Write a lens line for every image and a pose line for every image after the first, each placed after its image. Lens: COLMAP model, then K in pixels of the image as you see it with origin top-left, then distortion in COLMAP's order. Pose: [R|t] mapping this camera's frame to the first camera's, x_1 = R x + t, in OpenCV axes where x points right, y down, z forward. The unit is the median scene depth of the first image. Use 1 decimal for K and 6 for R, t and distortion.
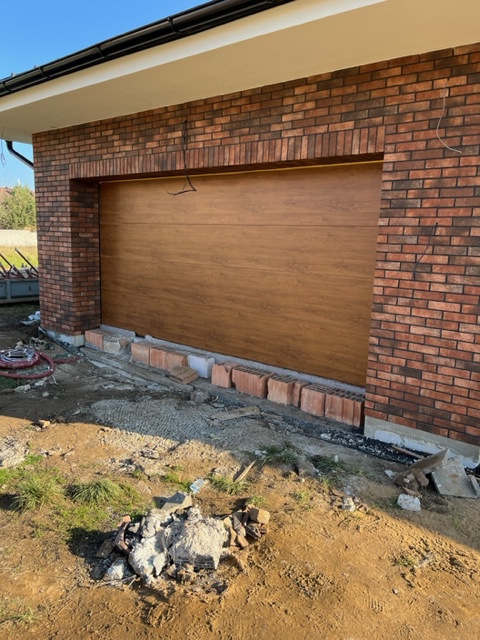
lens RADIAL K [[490.2, 0, 240.0], [0, 490.2, 320.0], [0, 0, 1]] dist [0.071738, -0.103180]
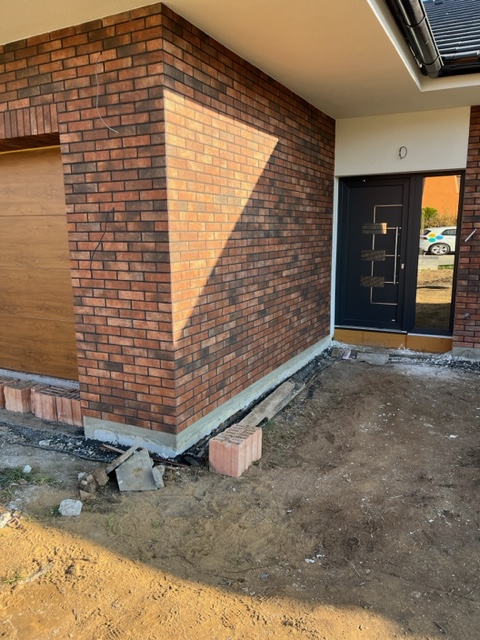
lens RADIAL K [[491.0, 0, 240.7], [0, 491.0, 328.6], [0, 0, 1]] dist [0.061389, -0.095424]
pose [[0.970771, -0.081990, 0.225568, 0.386012], [0.075734, 0.996468, 0.036264, 0.017663], [-0.227745, -0.018120, 0.973552, 0.016606]]
